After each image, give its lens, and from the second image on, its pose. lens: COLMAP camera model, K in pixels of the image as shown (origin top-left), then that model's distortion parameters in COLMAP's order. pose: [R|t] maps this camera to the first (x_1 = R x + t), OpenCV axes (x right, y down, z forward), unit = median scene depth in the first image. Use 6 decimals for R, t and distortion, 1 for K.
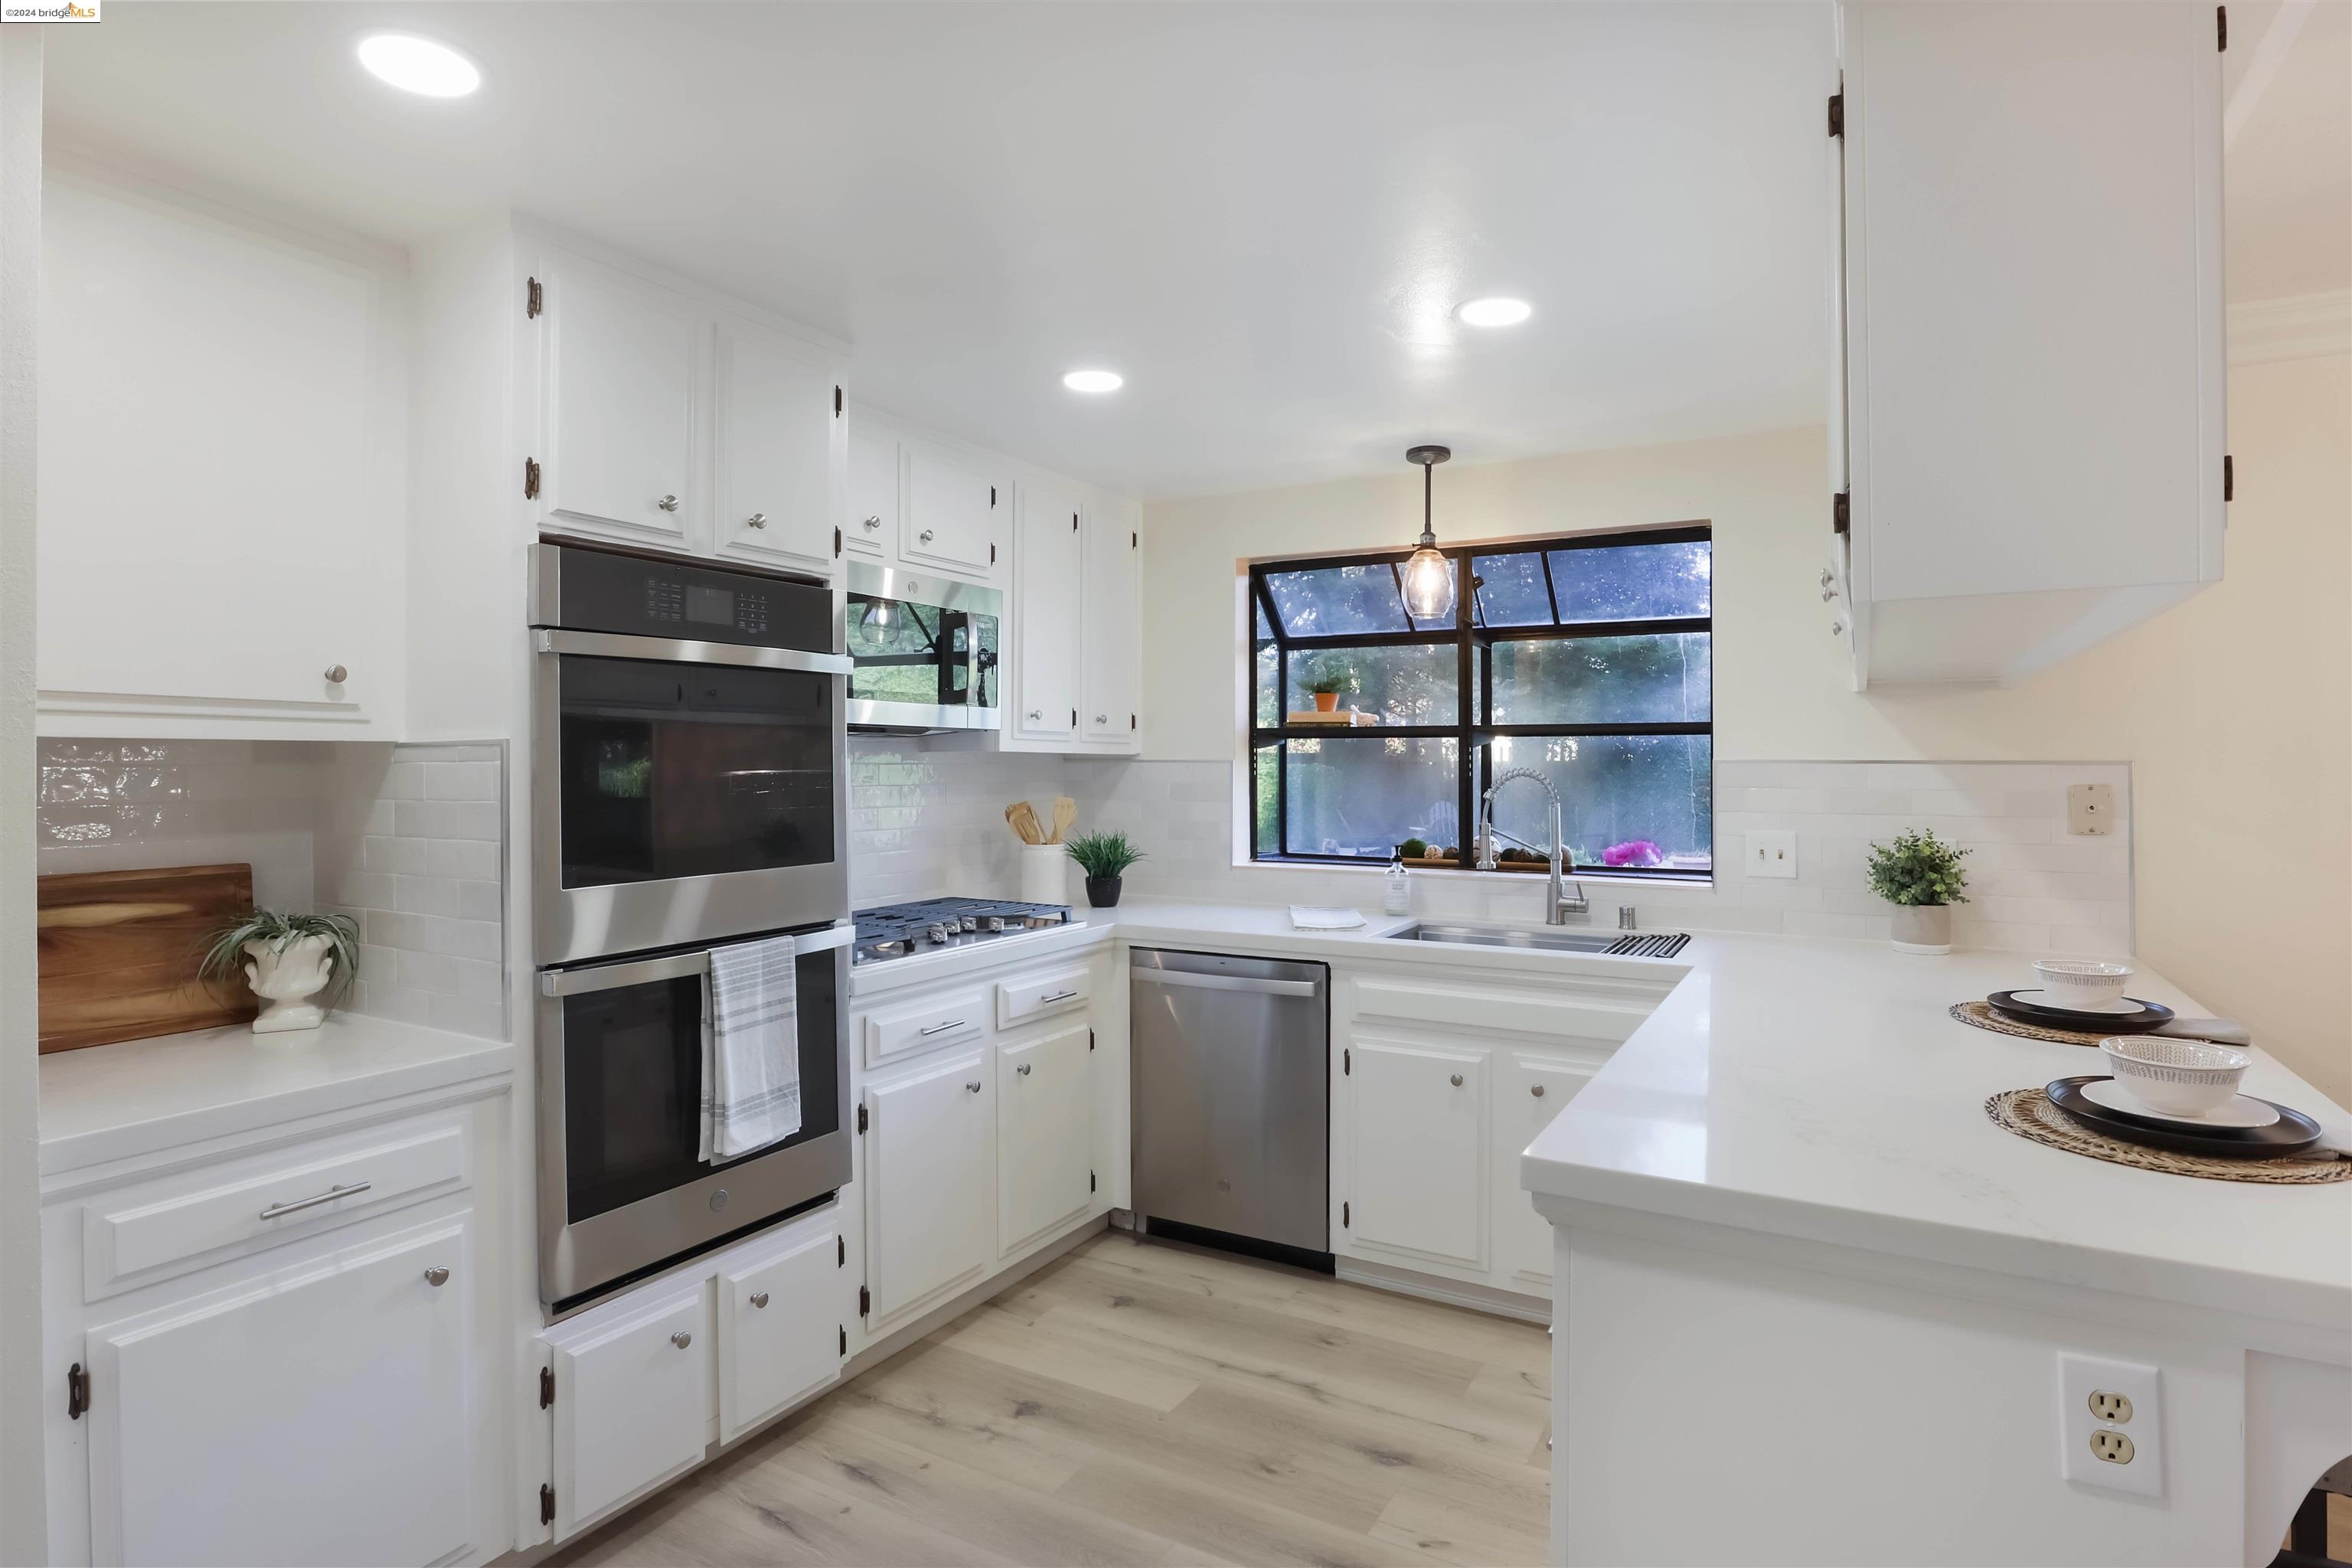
lens RADIAL K [[1202.4, 0, 1191.8], [0, 1202.4, 753.5], [0, 0, 1]] dist [-0.029601, 0.004122]
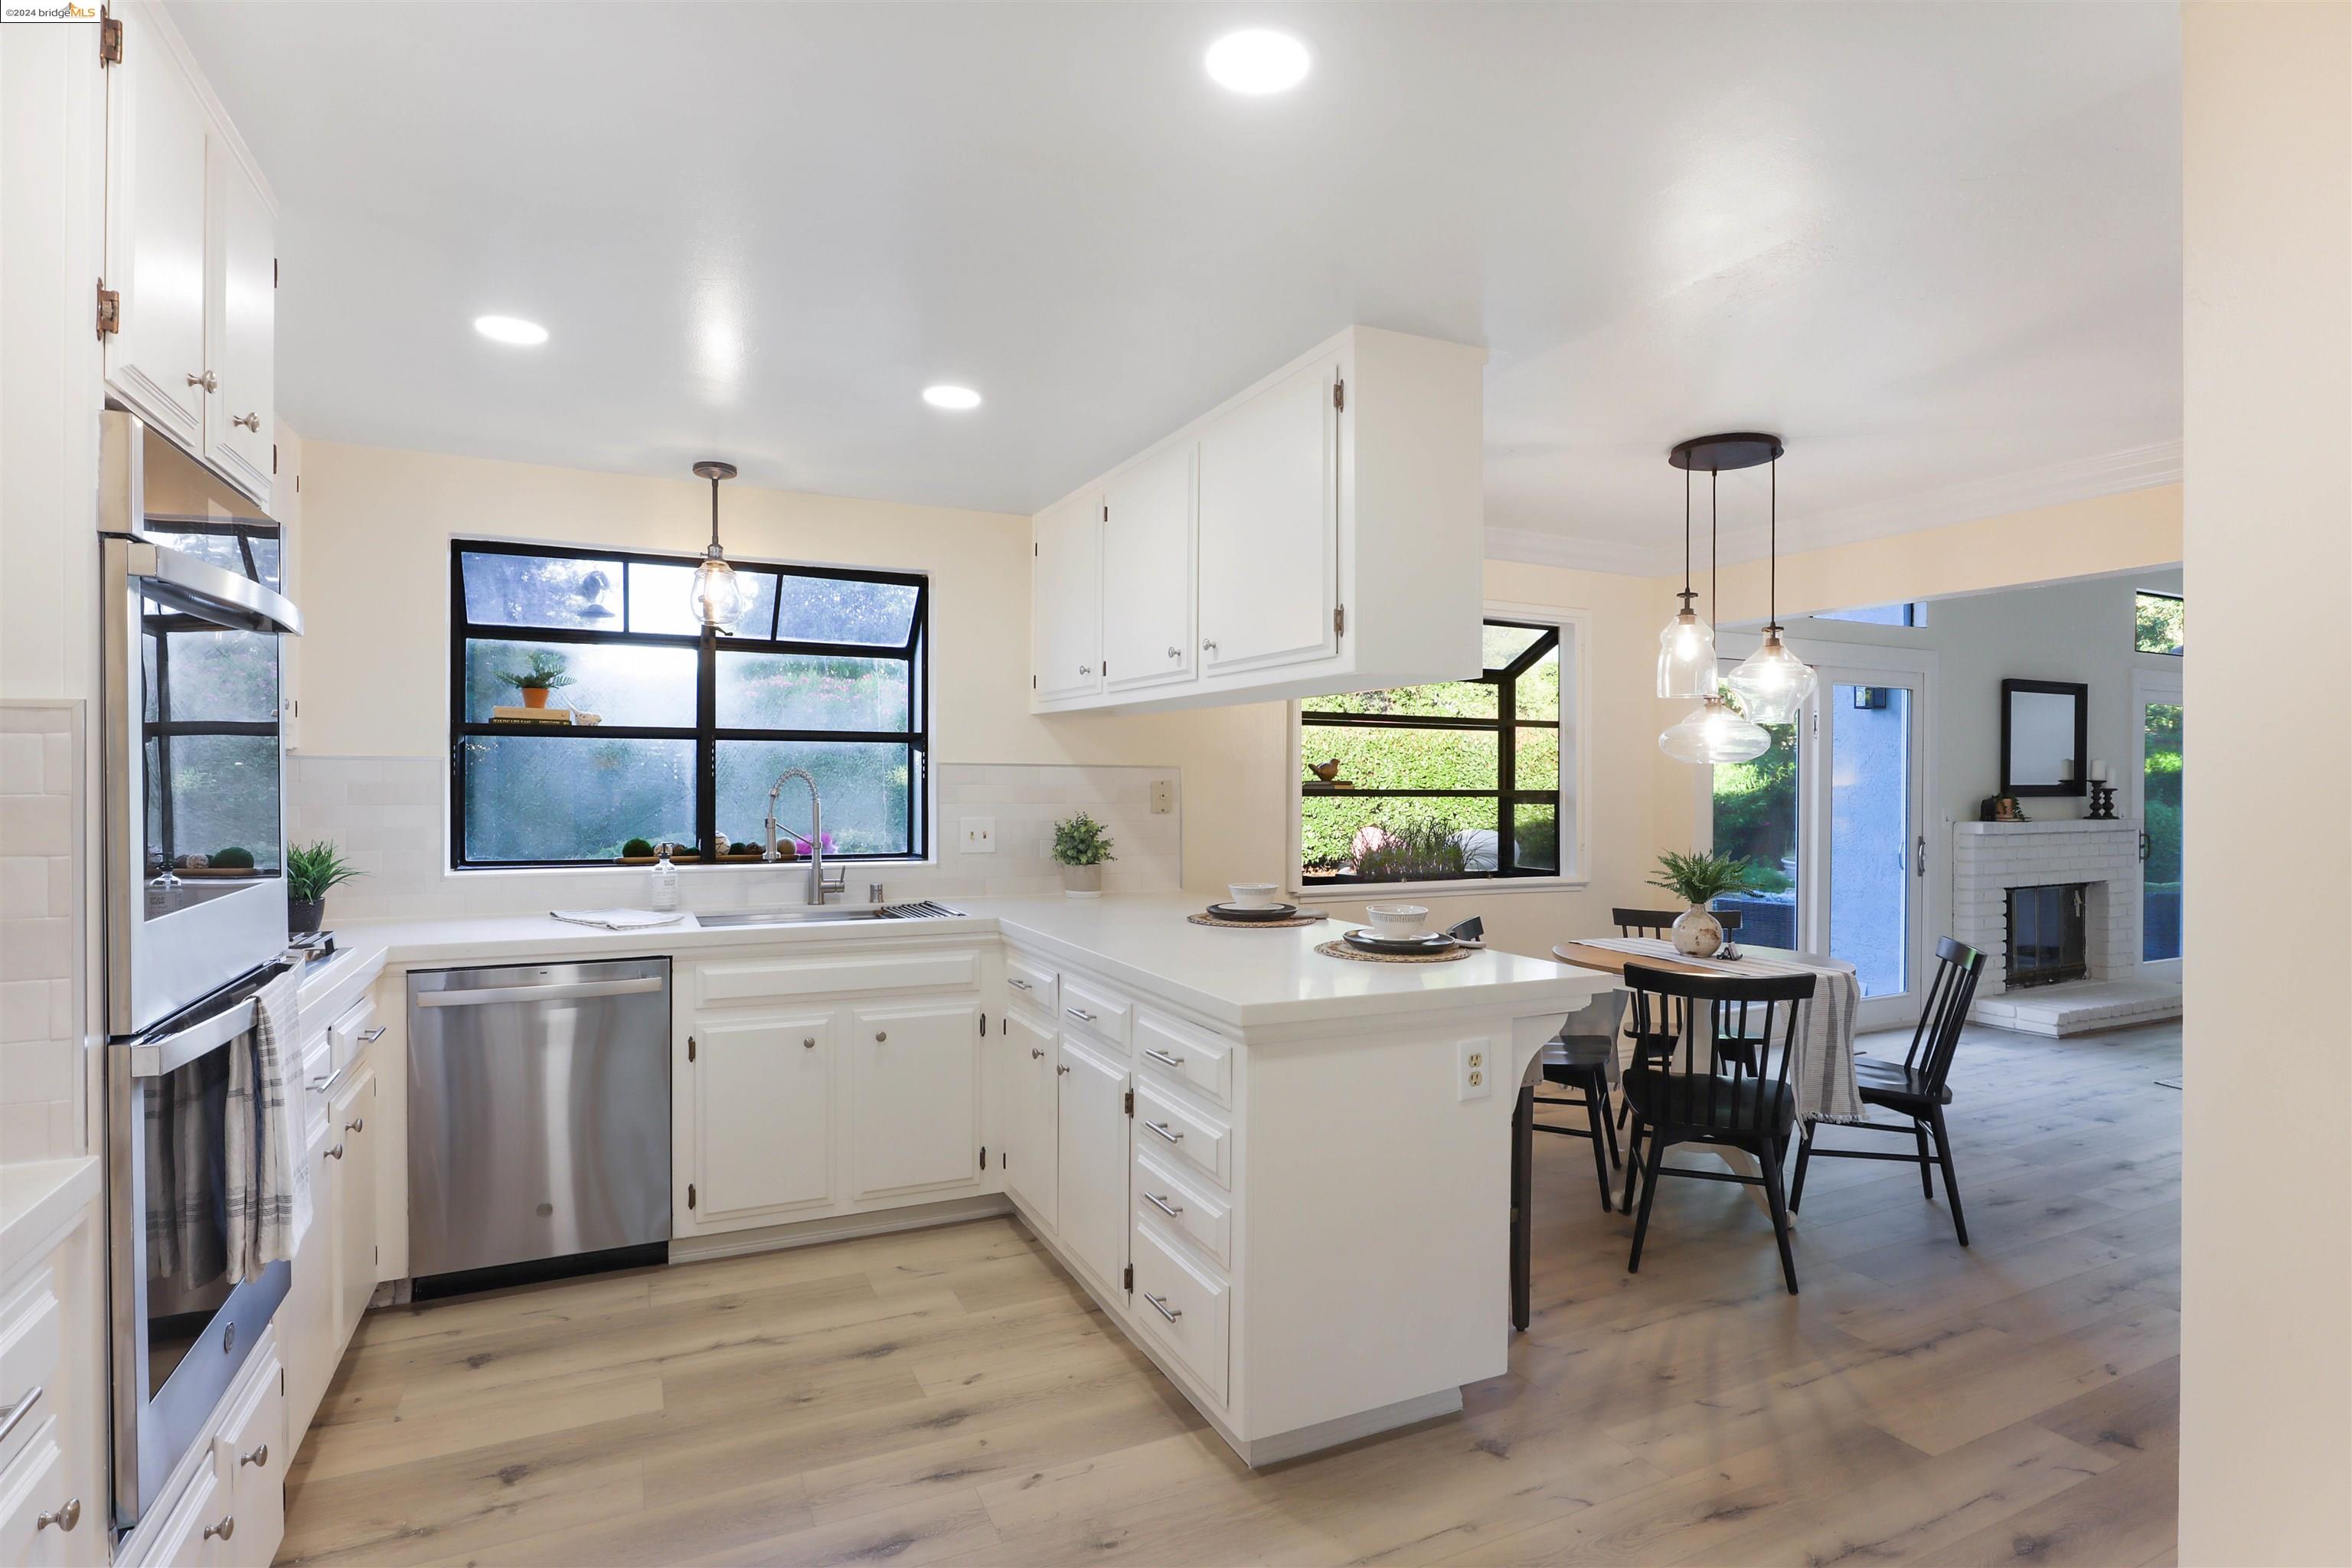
lens RADIAL K [[1202.4, 0, 1161.9], [0, 1202.4, 780.9], [0, 0, 1]] dist [-0.029601, 0.004122]
pose [[0.572985, -0.000144, 0.819566, -0.503043], [-0.011677, 0.999897, 0.008339, 0.012034], [-0.819483, -0.014348, 0.572924, 0.081488]]
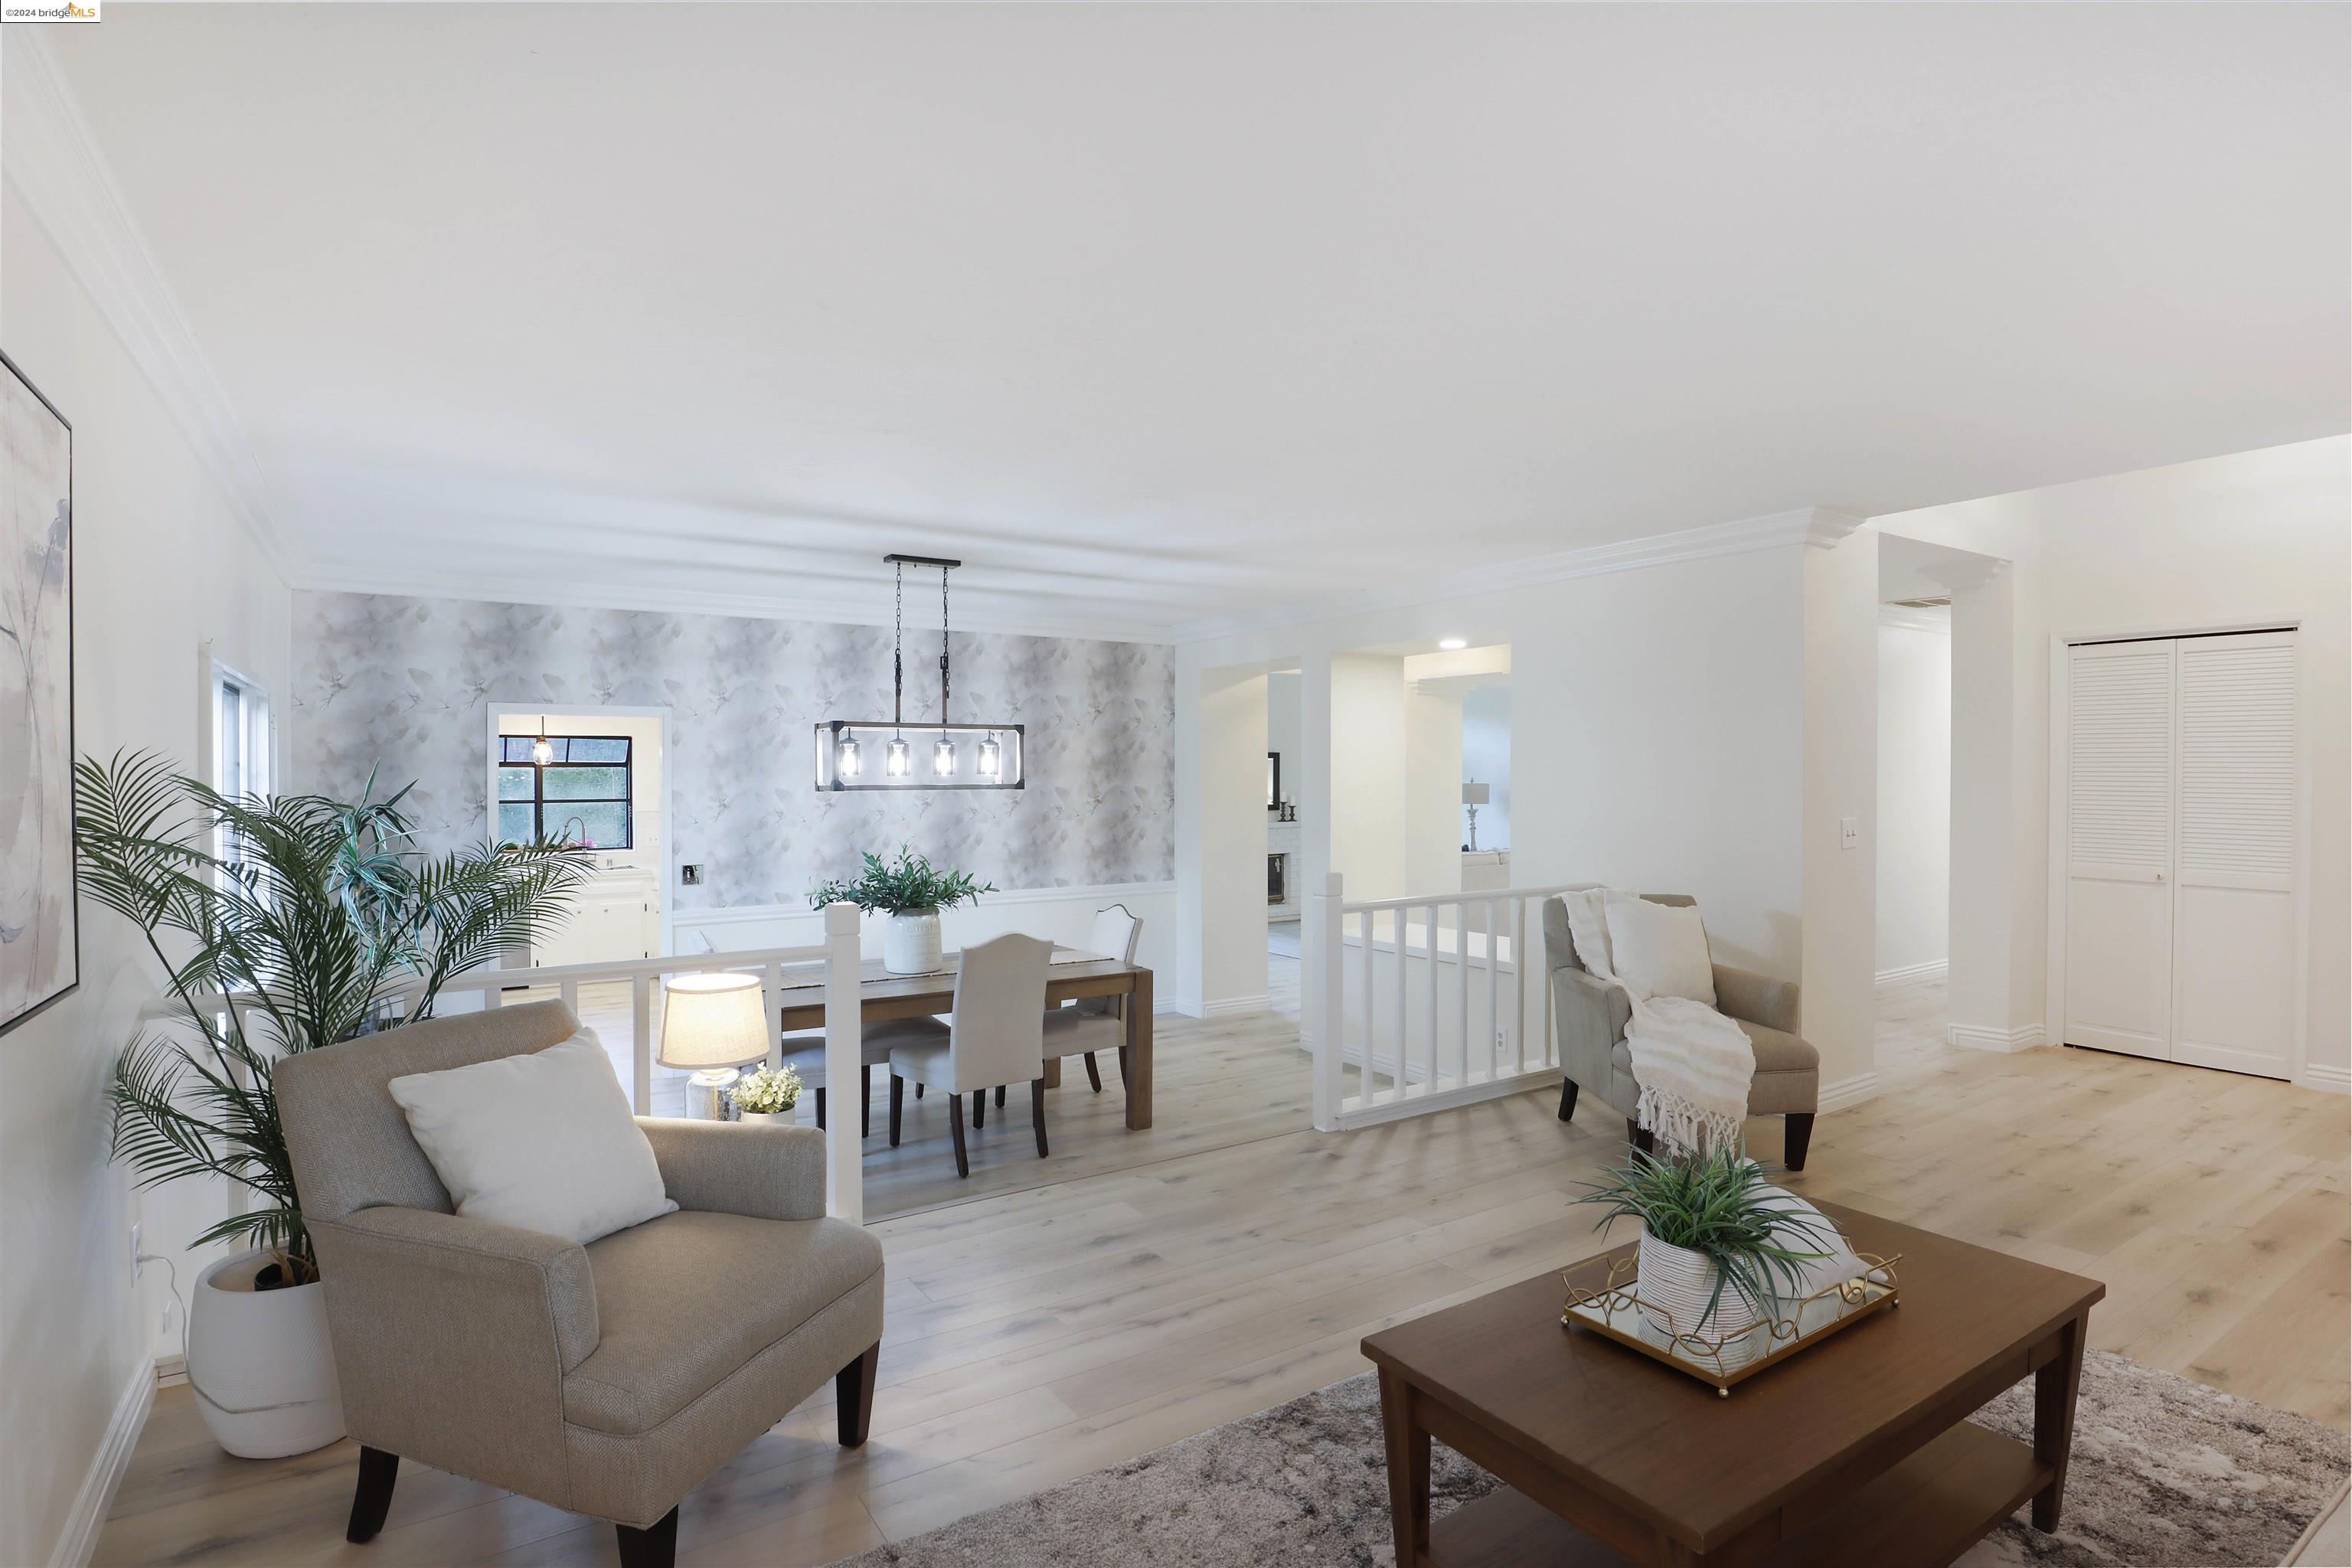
lens RADIAL K [[1202.4, 0, 1185.9], [0, 1202.4, 772.3], [0, 0, 1]] dist [-0.029601, 0.004122]
pose [[0.450019, -0.001763, 0.893017, -1.901358], [-0.002582, 0.999991, 0.003275, -0.122585], [-0.893015, -0.003779, 0.450010, -1.907019]]
